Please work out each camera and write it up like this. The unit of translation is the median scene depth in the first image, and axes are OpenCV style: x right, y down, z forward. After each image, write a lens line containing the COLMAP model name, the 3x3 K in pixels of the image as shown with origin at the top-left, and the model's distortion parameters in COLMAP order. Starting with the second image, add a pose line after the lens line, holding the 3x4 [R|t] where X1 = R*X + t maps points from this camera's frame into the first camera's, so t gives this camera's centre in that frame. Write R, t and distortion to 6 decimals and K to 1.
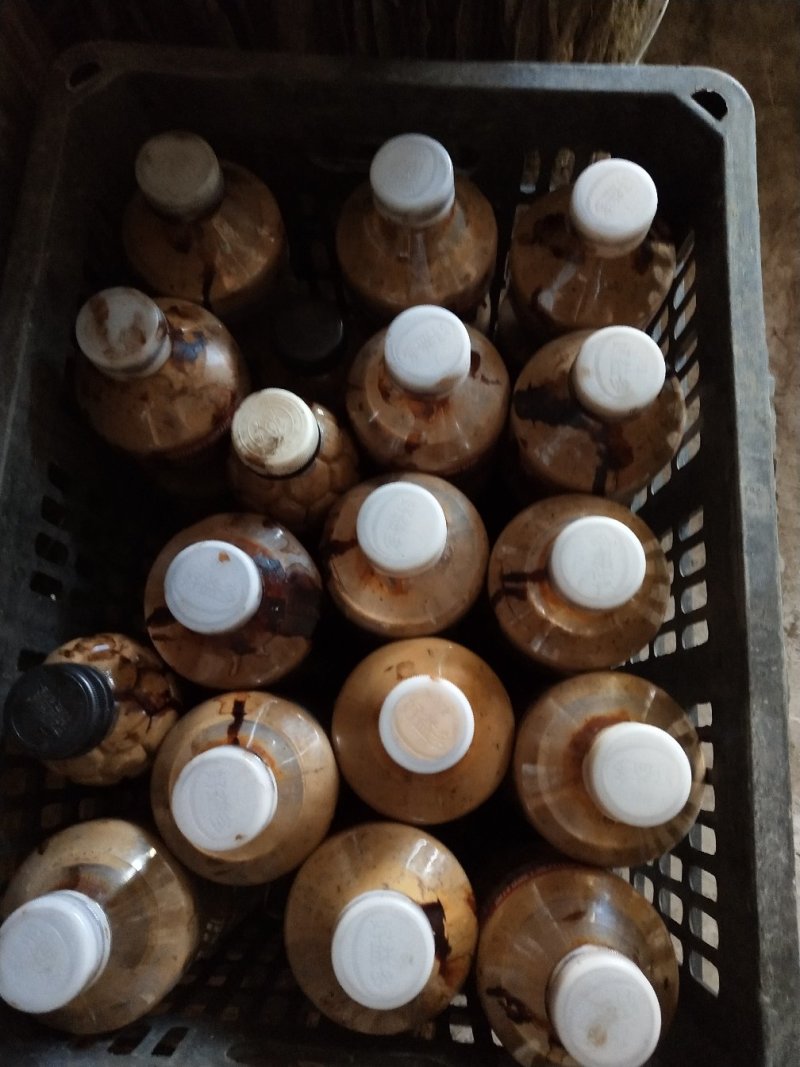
lens RADIAL K [[800.4, 0, 400.0], [0, 800.4, 533.5], [0, 0, 1]] dist [-0.099171, 0.074607]
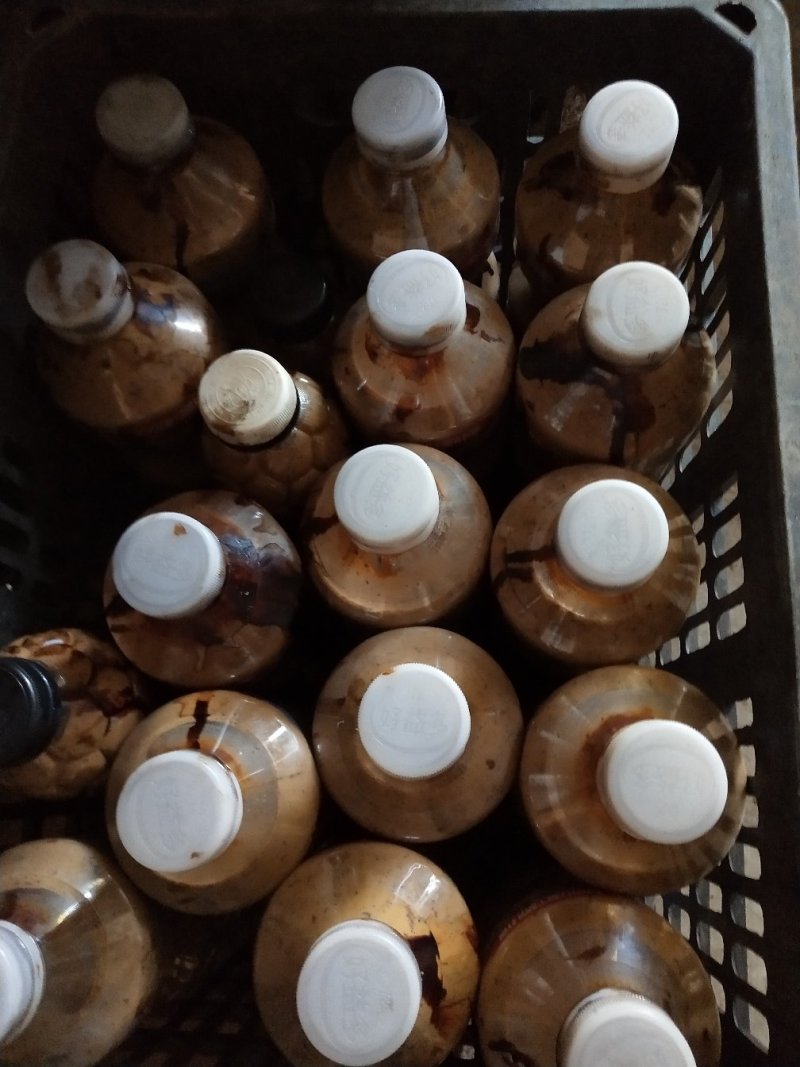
lens RADIAL K [[821.3, 0, 400.0], [0, 821.3, 533.5], [0, 0, 1]] dist [-0.049471, 0.000570]
pose [[0.999526, -0.009418, -0.029318, 0.039754], [0.008756, 0.999706, -0.022627, 0.048840], [0.029523, 0.022360, 0.999314, 0.101750]]
